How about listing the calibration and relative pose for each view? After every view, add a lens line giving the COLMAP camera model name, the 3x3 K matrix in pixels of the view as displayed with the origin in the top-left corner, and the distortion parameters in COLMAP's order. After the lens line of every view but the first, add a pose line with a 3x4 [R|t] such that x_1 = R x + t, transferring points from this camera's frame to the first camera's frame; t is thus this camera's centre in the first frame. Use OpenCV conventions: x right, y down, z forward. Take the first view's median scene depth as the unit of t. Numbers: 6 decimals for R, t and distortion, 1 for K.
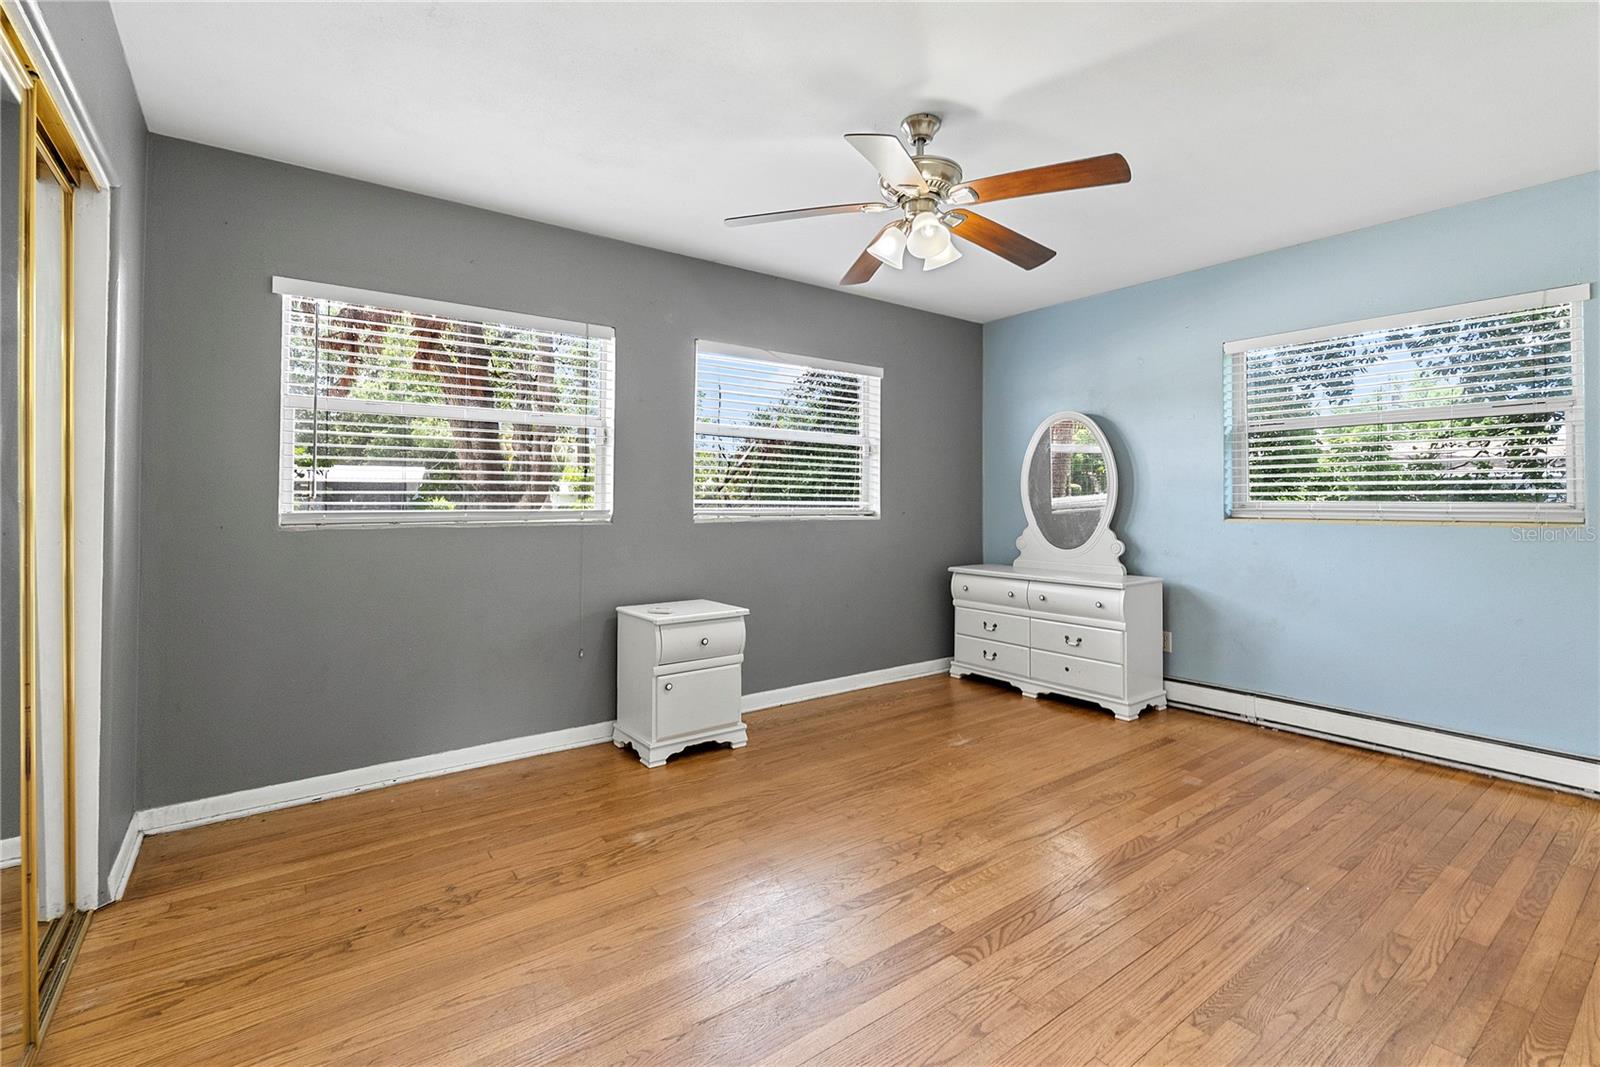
lens RADIAL K [[716.4, 0, 800.3], [0, 716.4, 510.7], [0, 0, 1]] dist [0.000308, 0.000028]
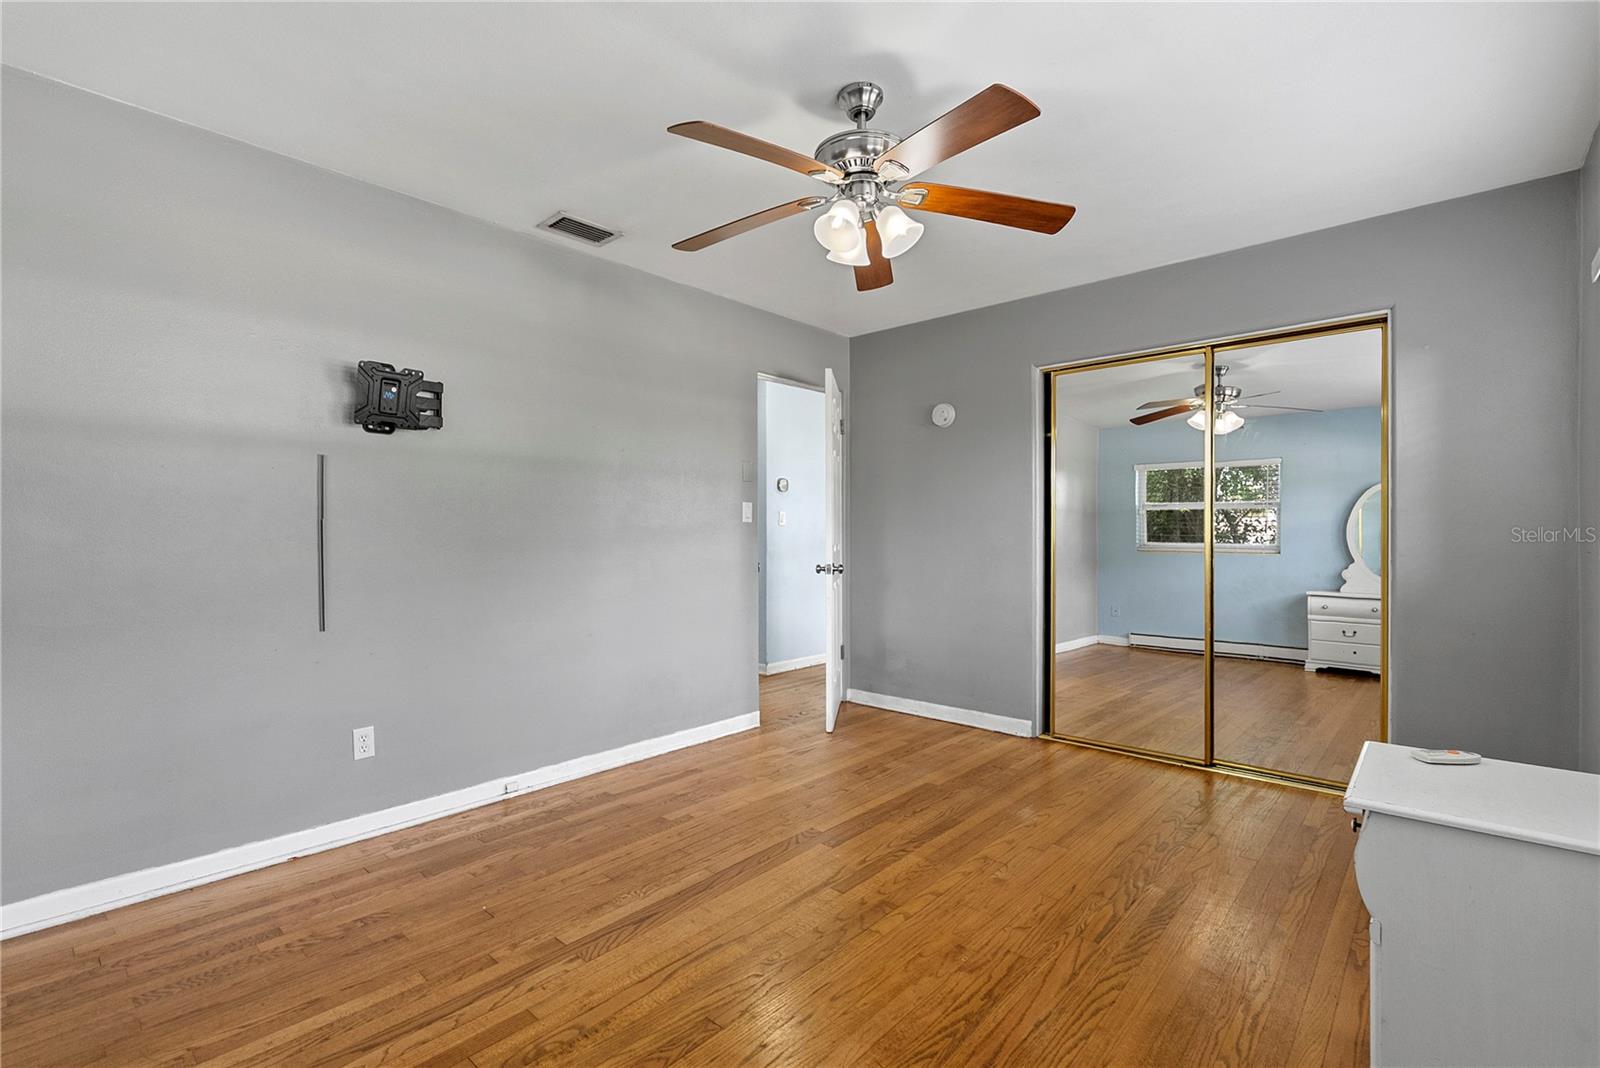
lens RADIAL K [[714.8, 0, 799.8], [0, 714.8, 525.2], [0, 0, 1]] dist [-0.000759, -0.000219]
pose [[-0.981383, 0.000651, -0.192059, 0.416991], [0.001161, 0.999996, -0.002541, -0.011883], [0.192057, -0.002716, -0.981380, 1.878236]]
